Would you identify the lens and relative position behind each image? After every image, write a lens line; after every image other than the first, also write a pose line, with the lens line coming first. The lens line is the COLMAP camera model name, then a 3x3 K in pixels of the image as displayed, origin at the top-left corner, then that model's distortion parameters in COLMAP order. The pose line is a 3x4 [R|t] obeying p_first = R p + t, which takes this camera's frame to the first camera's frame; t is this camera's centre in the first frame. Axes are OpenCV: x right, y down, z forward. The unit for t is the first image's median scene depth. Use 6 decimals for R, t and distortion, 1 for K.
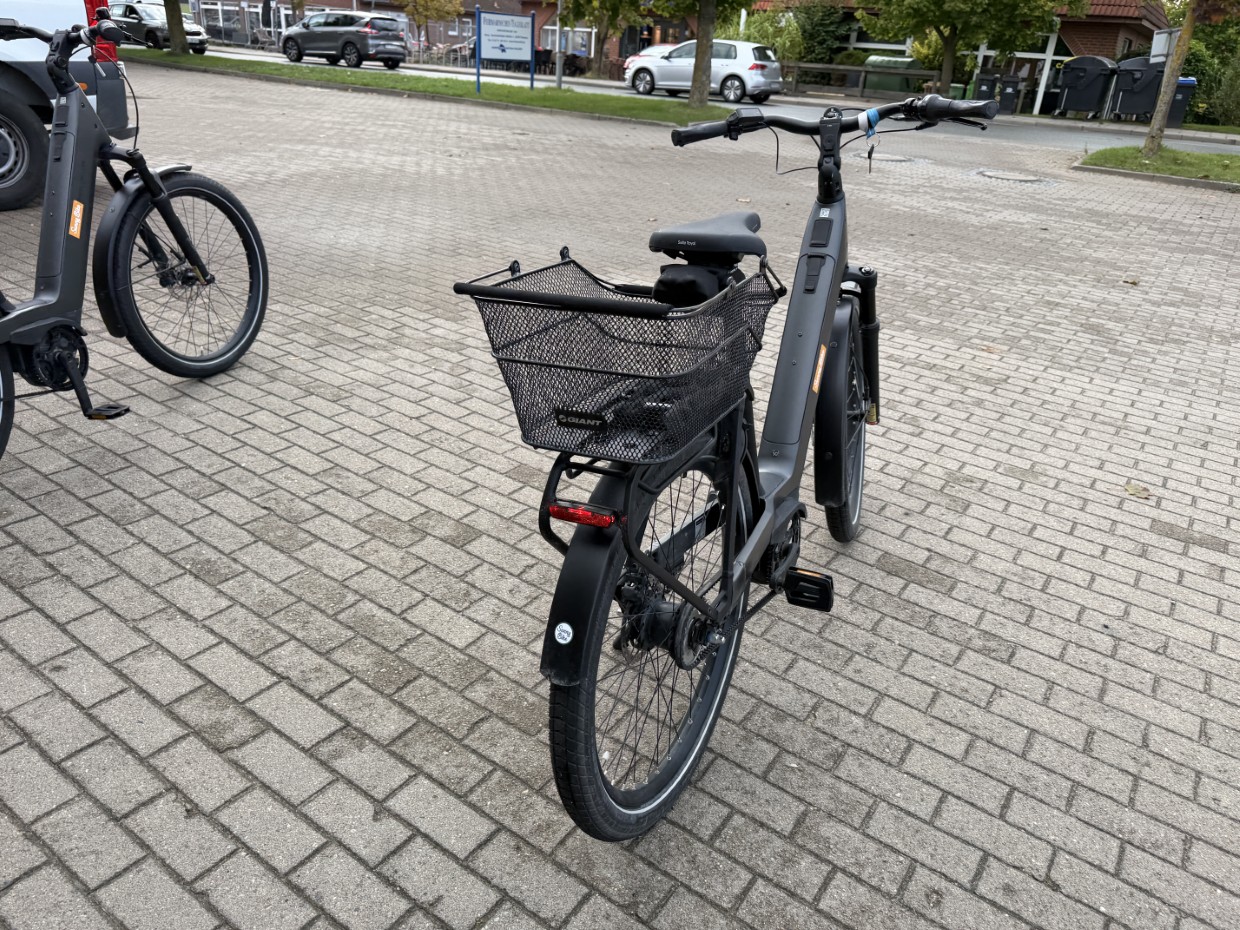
lens RADIAL K [[873.6, 0, 613.1], [0, 873.6, 463.0], [0, 0, 1]] dist [0.004628, -0.000899]
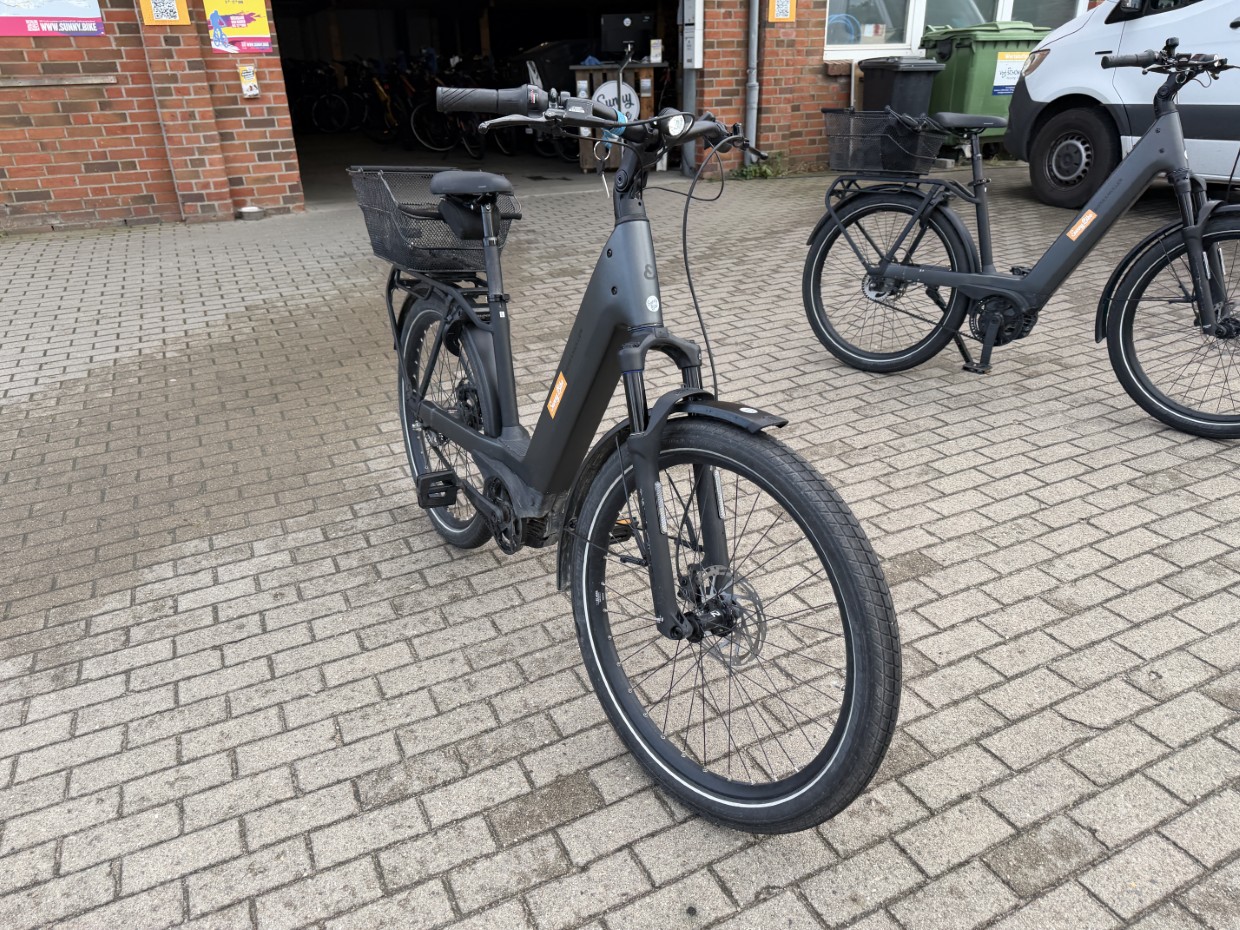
lens RADIAL K [[877.1, 0, 620.0], [0, 877.1, 465.0], [0, 0, 1]] dist [-0.001476, -0.007529]
pose [[-0.483320, 0.320700, -0.814588, 0.553599], [-0.389560, 0.754499, 0.528181, -0.314248], [0.783993, 0.572611, -0.239732, 0.754044]]
